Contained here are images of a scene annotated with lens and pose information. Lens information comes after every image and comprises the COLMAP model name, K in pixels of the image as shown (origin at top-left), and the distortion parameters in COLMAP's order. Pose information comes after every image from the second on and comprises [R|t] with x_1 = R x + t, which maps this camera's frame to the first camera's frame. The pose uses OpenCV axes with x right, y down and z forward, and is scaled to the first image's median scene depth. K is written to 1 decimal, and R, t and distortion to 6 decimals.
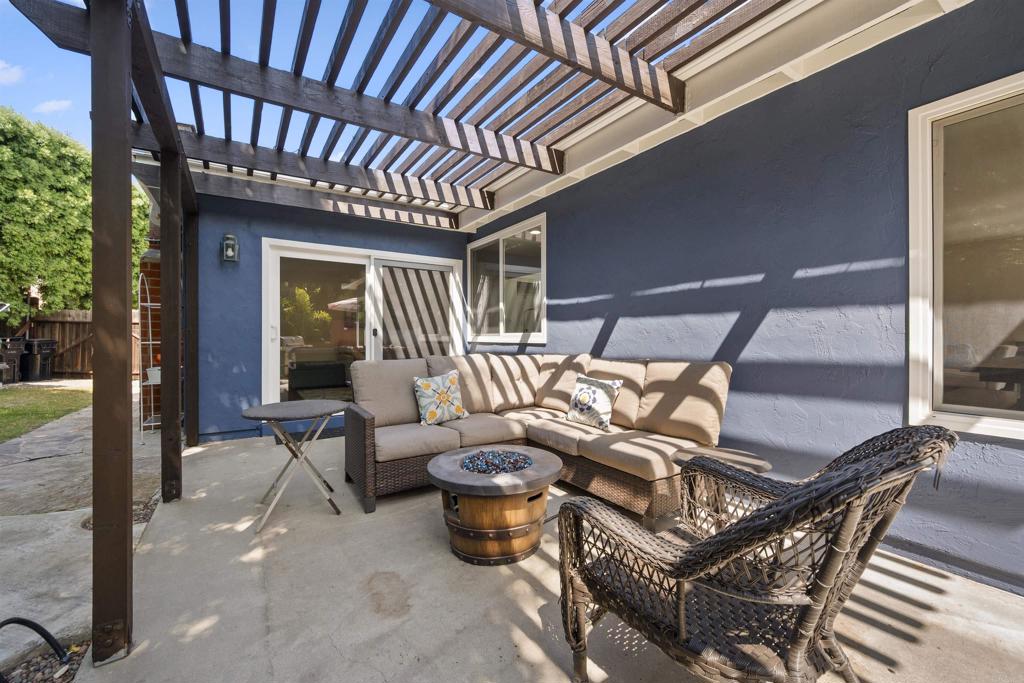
lens RADIAL K [[403.8, 0, 511.7], [0, 403.8, 345.4], [0, 0, 1]] dist [0.001080, -0.000157]
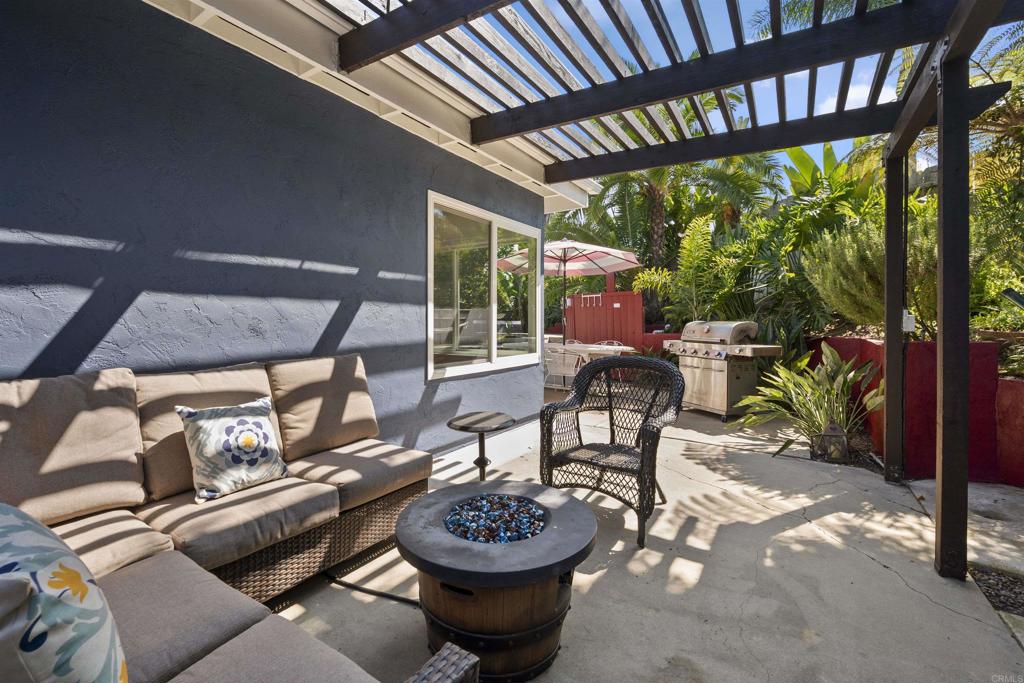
lens RADIAL K [[436.1, 0, 513.3], [0, 436.1, 321.9], [0, 0, 1]] dist [0.001334, 0.000082]
pose [[-0.419754, -0.000638, 0.907638, -0.602272], [0.021349, 0.999716, 0.010576, -0.033890], [-0.907387, 0.023816, -0.419621, 1.082004]]
